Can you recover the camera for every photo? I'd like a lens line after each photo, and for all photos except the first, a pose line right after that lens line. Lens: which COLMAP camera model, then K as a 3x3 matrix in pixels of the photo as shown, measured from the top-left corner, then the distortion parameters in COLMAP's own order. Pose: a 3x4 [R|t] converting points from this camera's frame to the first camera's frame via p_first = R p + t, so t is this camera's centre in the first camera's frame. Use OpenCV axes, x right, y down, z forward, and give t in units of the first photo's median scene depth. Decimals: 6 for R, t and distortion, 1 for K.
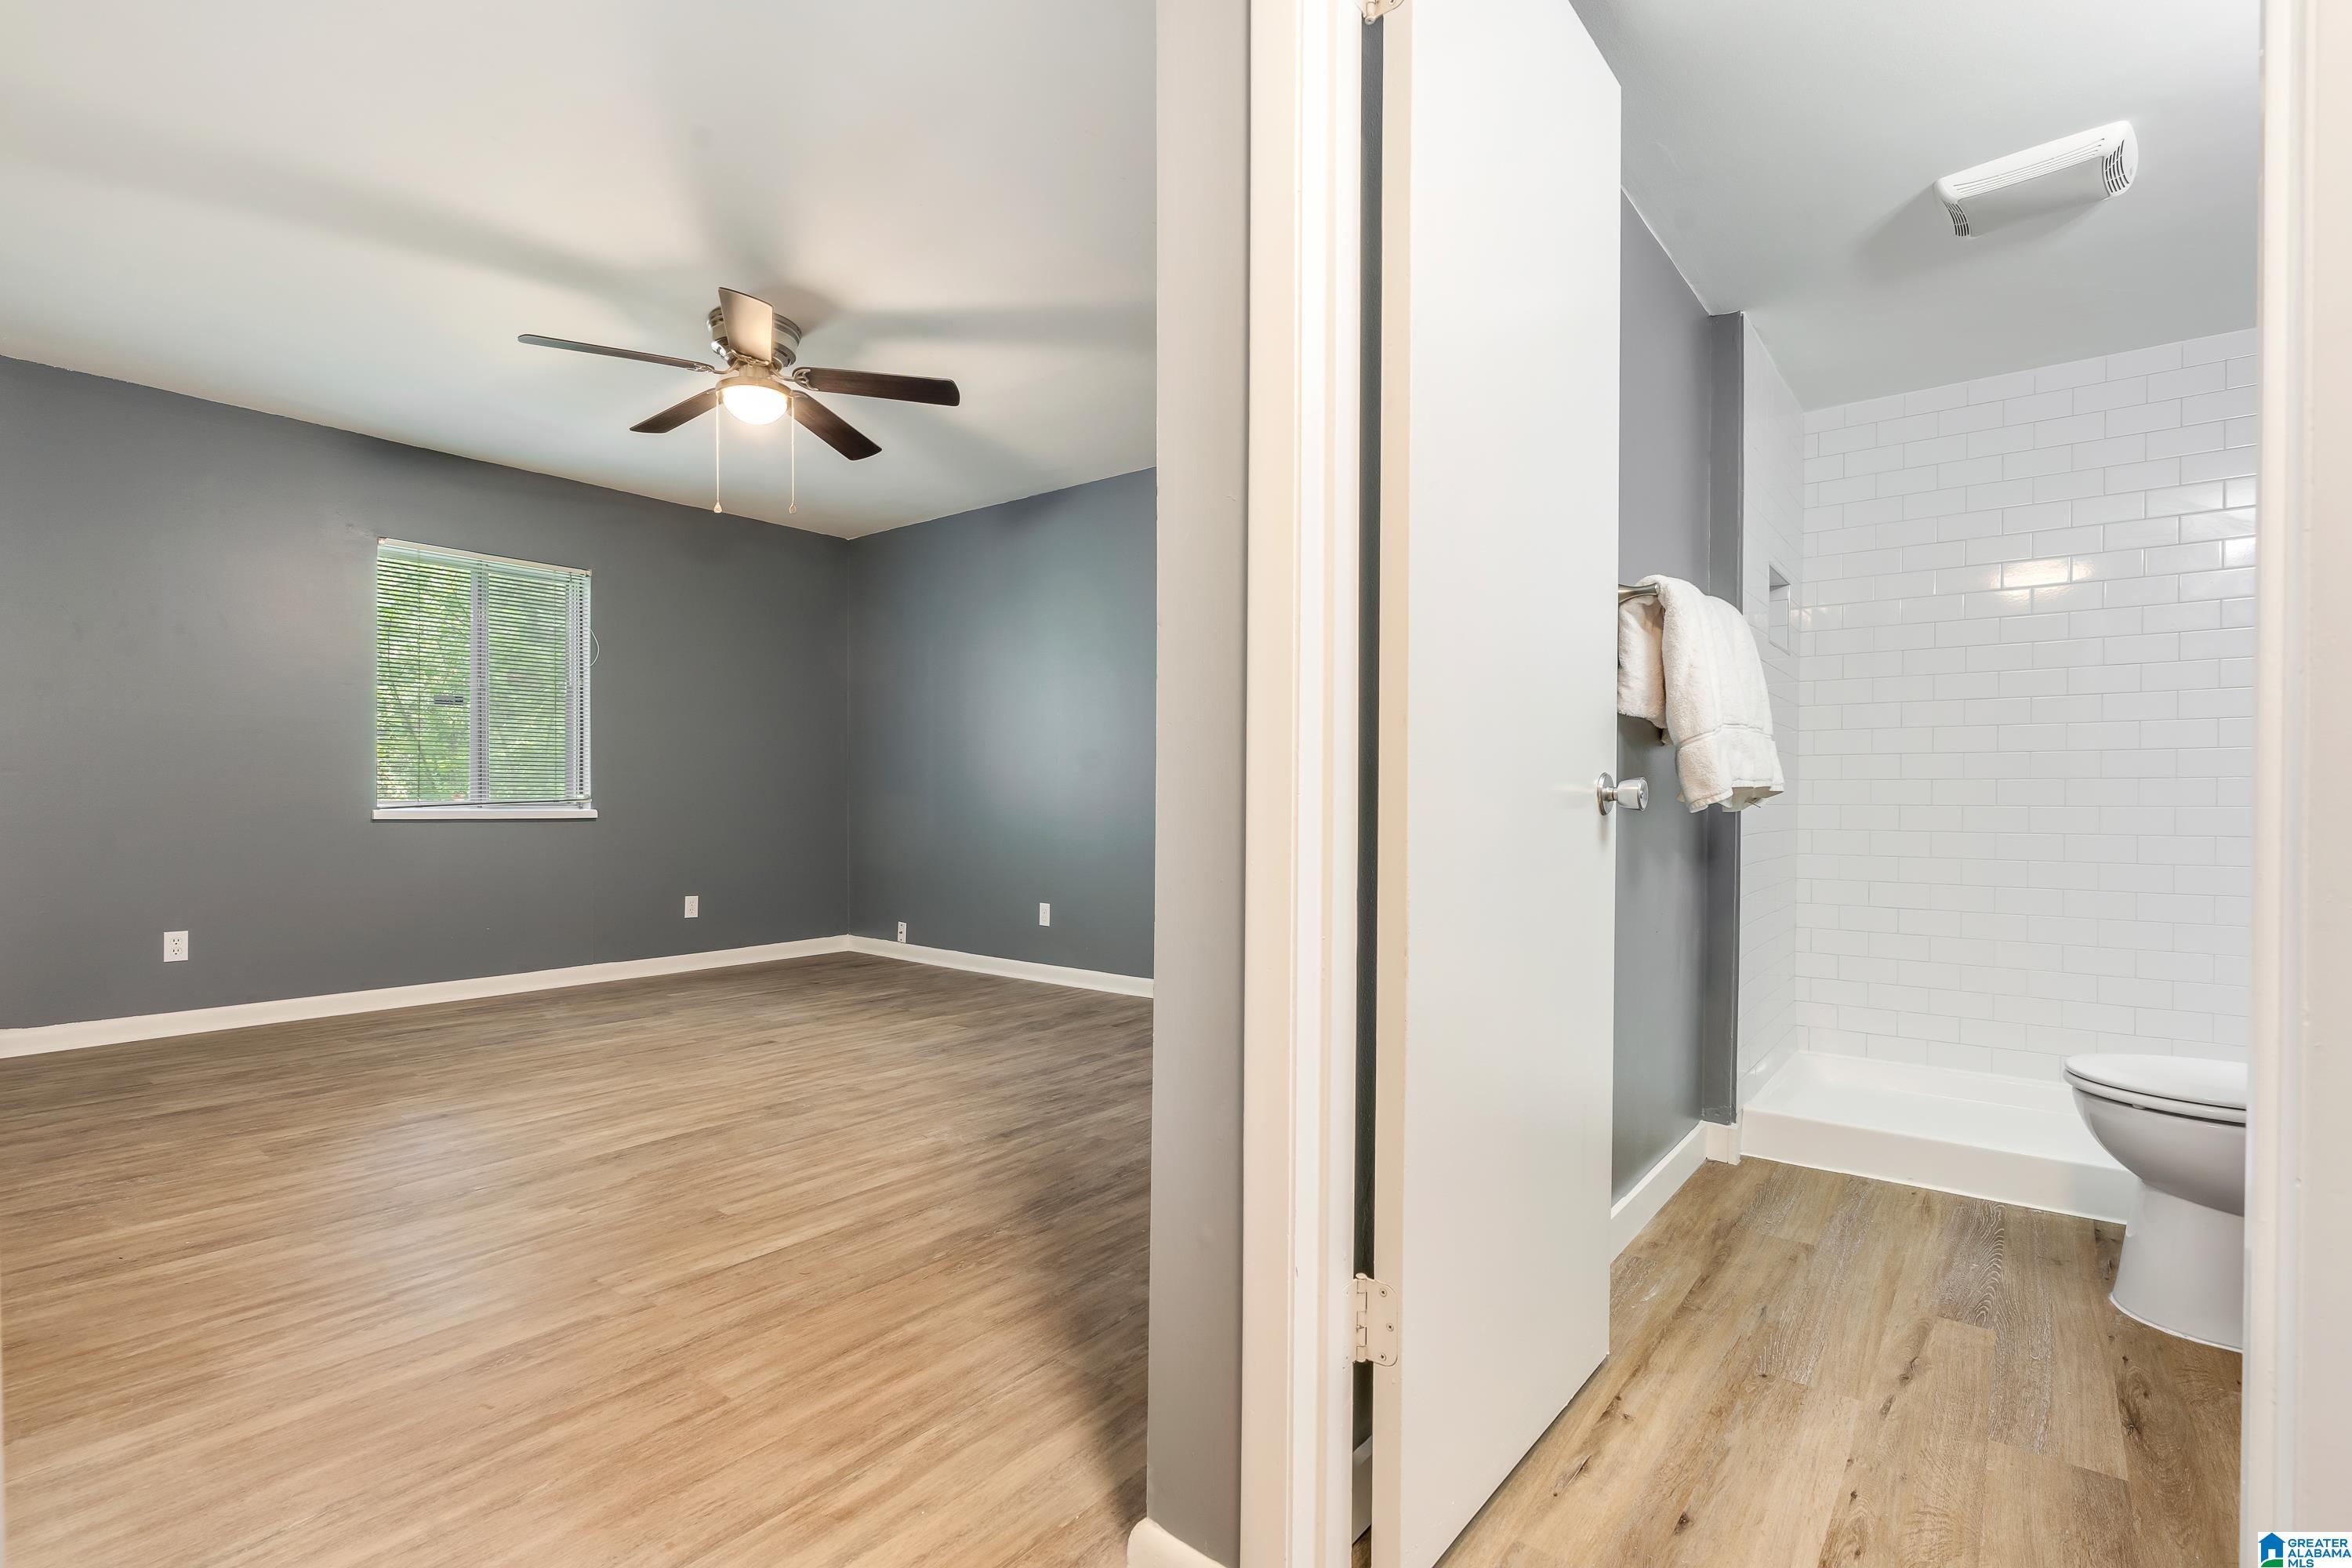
lens RADIAL K [[1095.7, 0, 1181.5], [0, 1095.7, 792.0], [0, 0, 1]] dist [-0.000299, 0.000759]
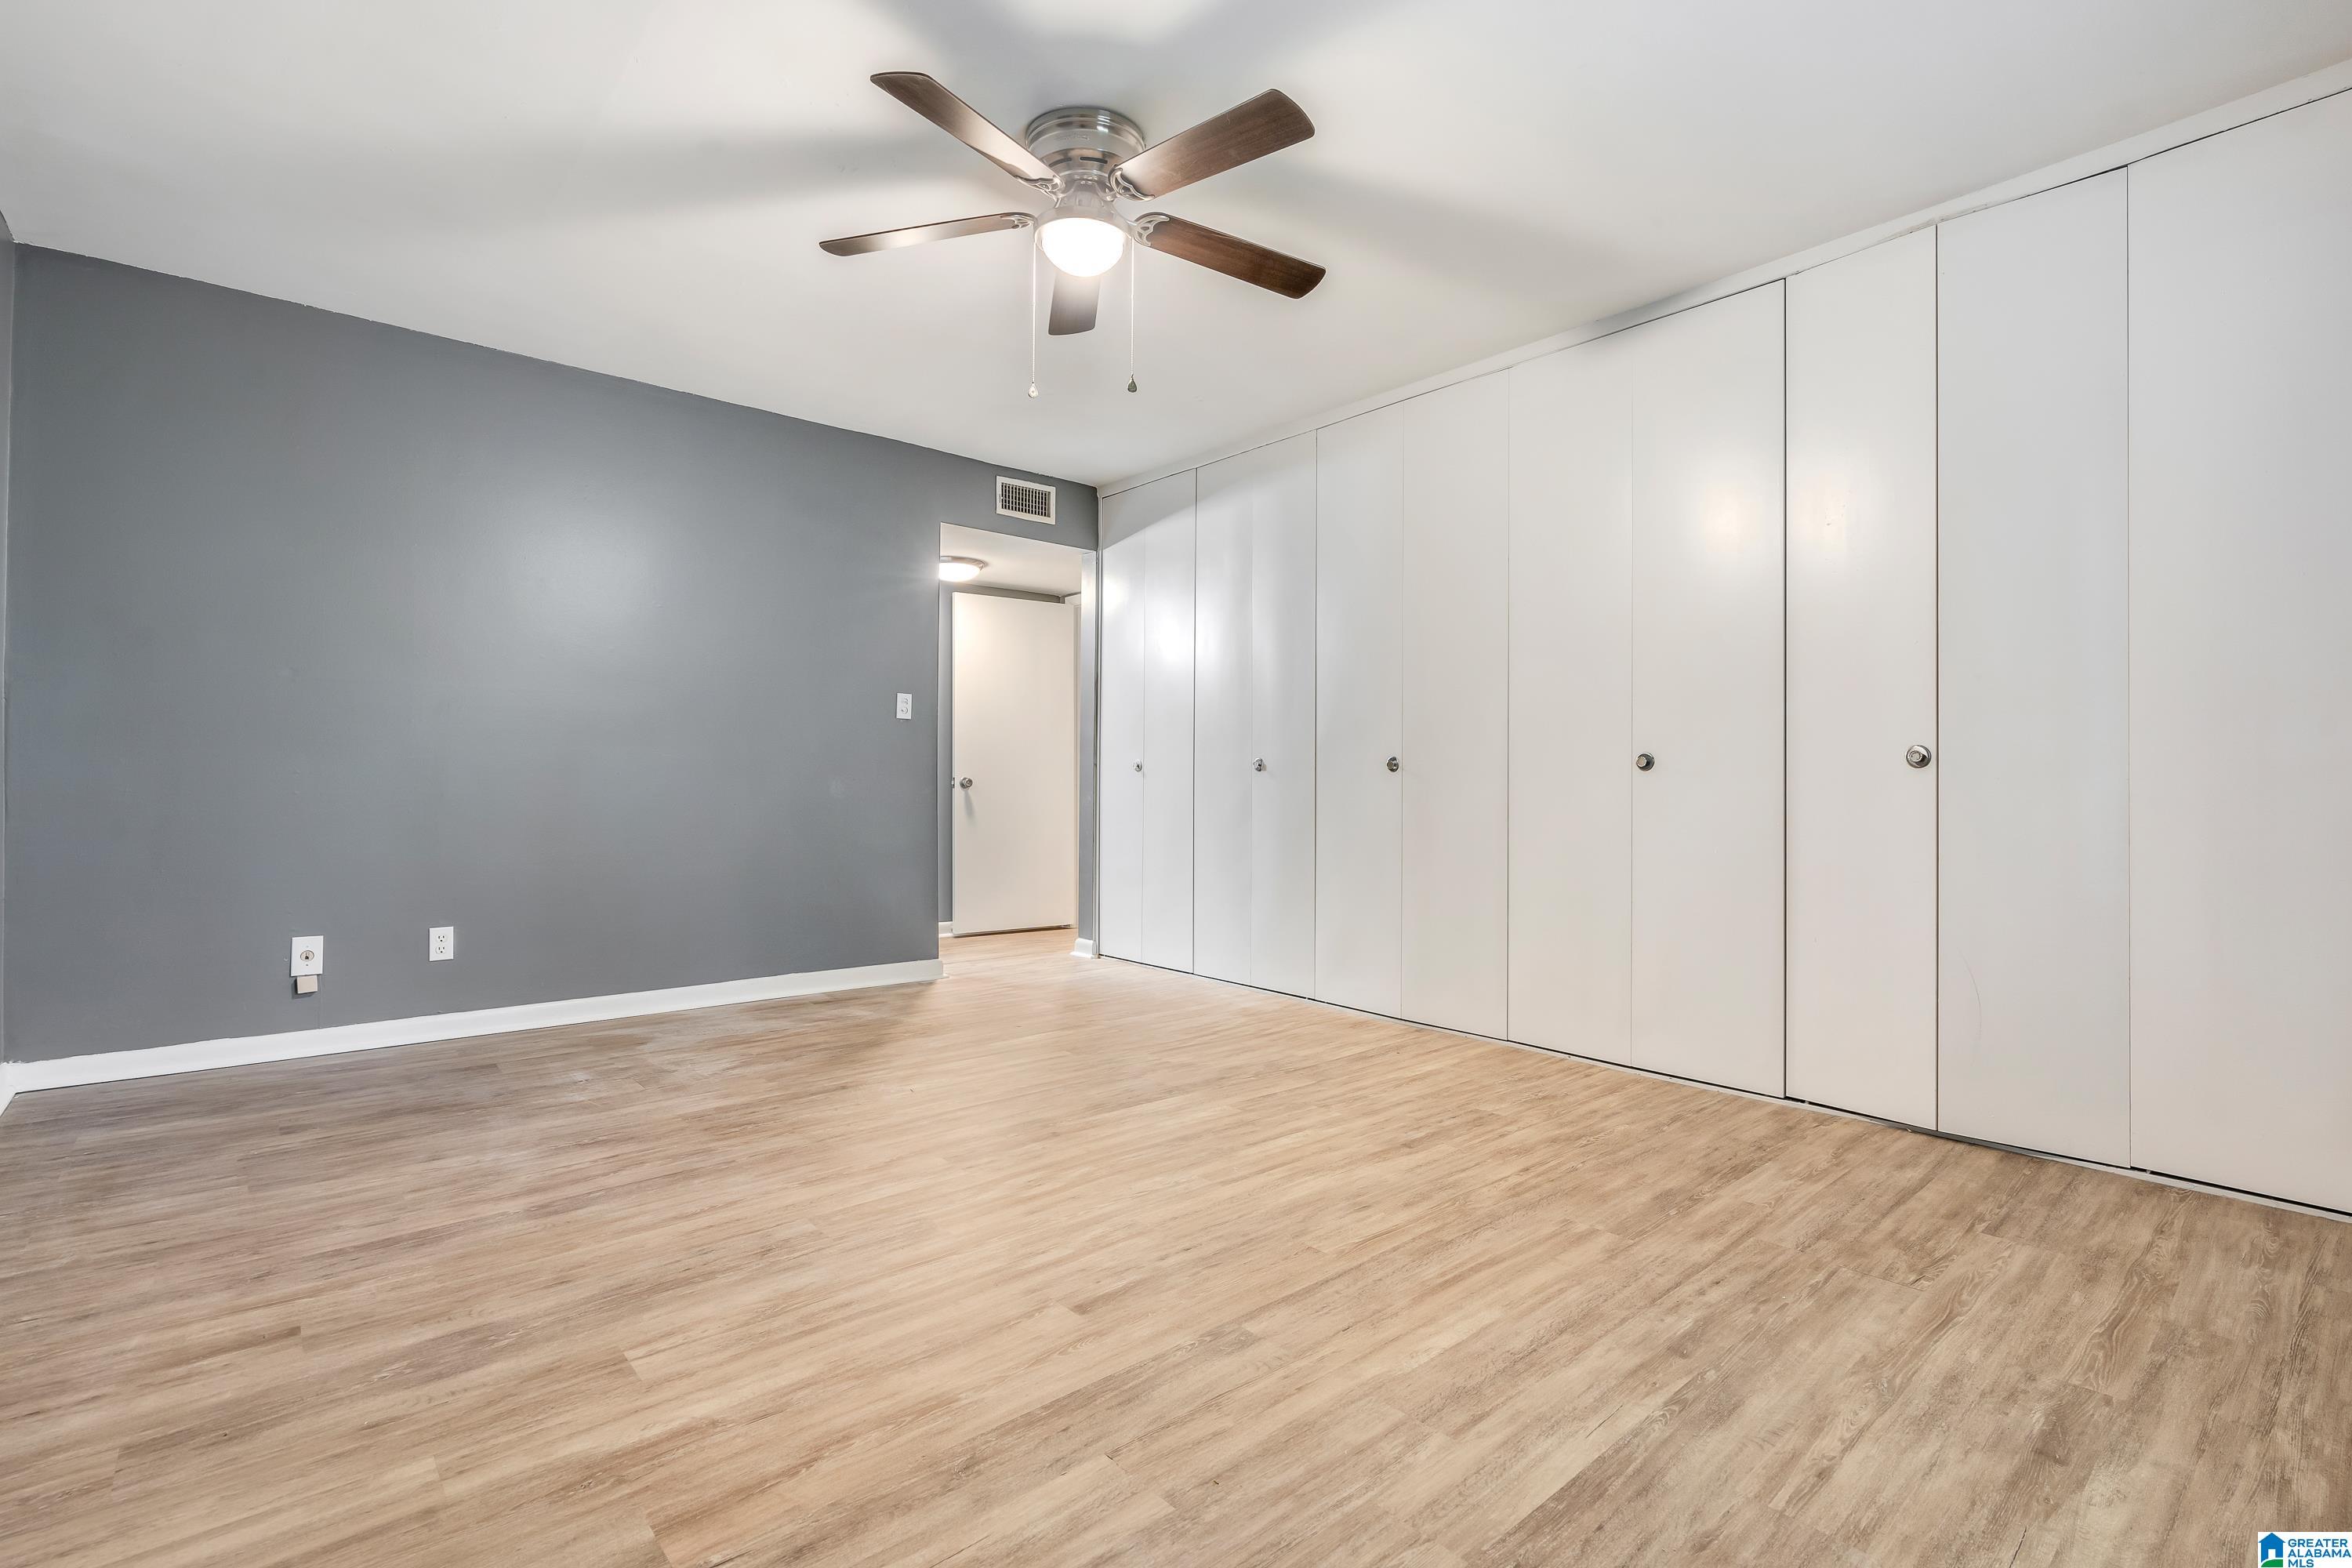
lens RADIAL K [[1072.0, 0, 1178.5], [0, 1072.0, 779.8], [0, 0, 1]] dist [-0.005054, 0.001094]
pose [[-0.982469, -0.005329, 0.186350, -0.630726], [-0.007168, 0.999932, -0.009194, 0.010182], [-0.186288, -0.010369, -0.982440, 1.823294]]
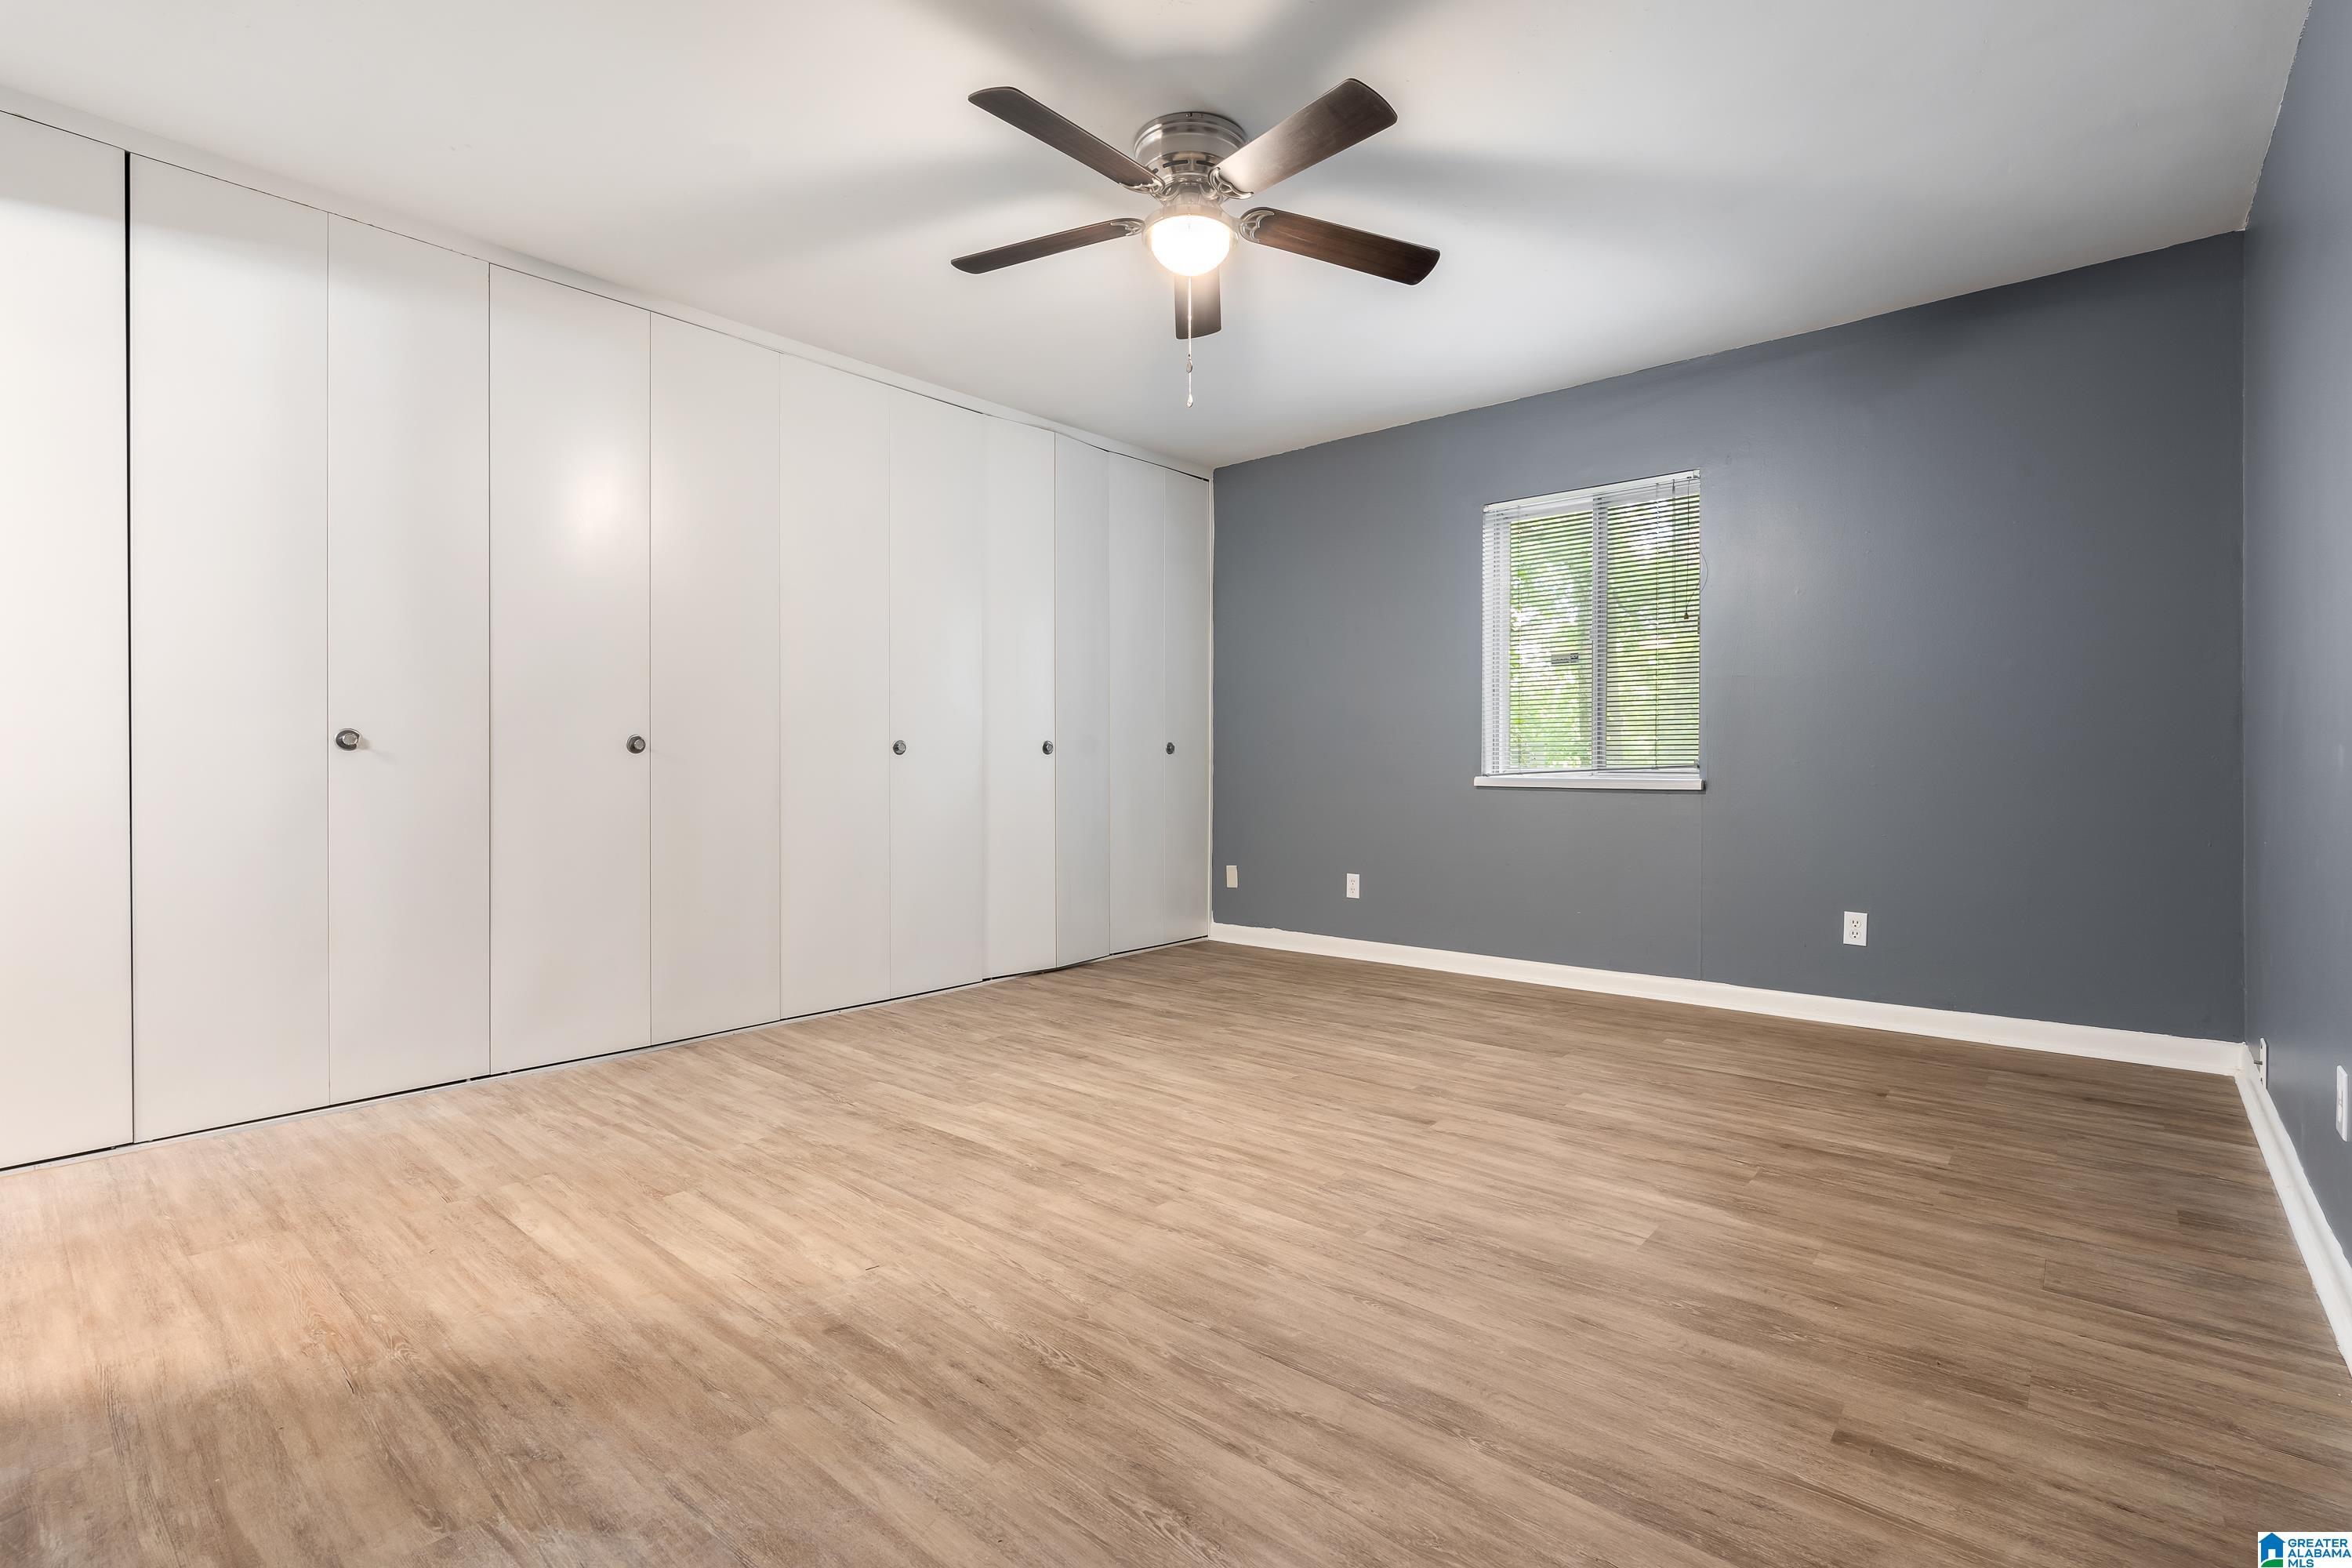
lens RADIAL K [[1072.0, 0, 1178.5], [0, 1072.0, 779.8], [0, 0, 1]] dist [-0.005054, 0.001094]
pose [[-0.044262, 0.012518, -0.998942, 0.376289], [0.009604, 0.999881, 0.012104, 0.006102], [0.998974, -0.009058, -0.044377, 1.109235]]
